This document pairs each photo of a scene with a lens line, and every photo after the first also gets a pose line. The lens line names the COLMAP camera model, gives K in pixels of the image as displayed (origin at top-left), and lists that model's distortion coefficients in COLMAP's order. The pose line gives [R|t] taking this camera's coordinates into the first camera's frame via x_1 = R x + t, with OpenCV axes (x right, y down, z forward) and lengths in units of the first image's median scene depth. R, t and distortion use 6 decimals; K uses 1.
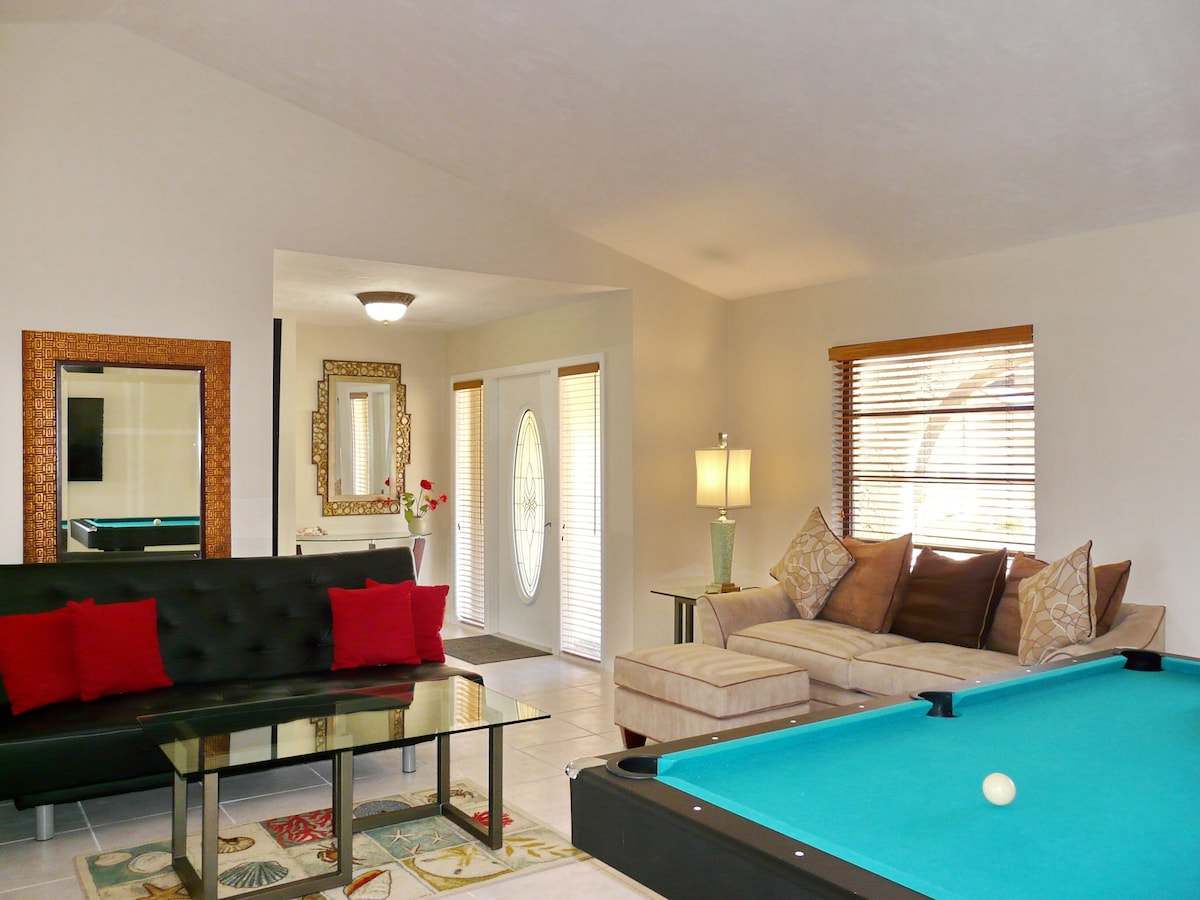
lens RADIAL K [[996.8, 0, 600.0], [0, 996.8, 450.0], [0, 0, 1]] dist [-0.004345, 0.002346]
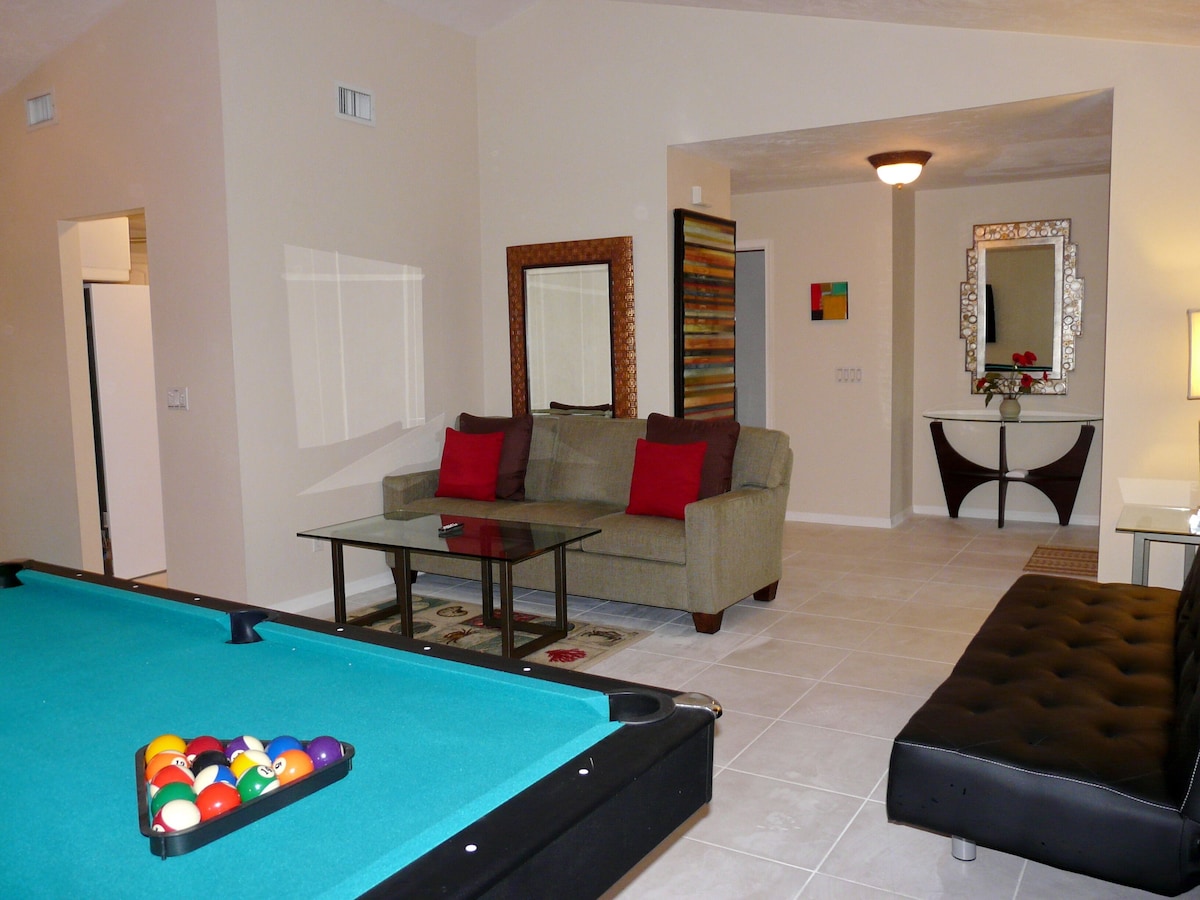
lens RADIAL K [[996.8, 0, 600.0], [0, 996.8, 450.0], [0, 0, 1]] dist [-0.004345, 0.002346]
pose [[0.401727, 0.091256, -0.911201, 0.450078], [0.020791, 0.993857, 0.108700, 0.009422], [0.915524, -0.062612, 0.397362, 0.299387]]
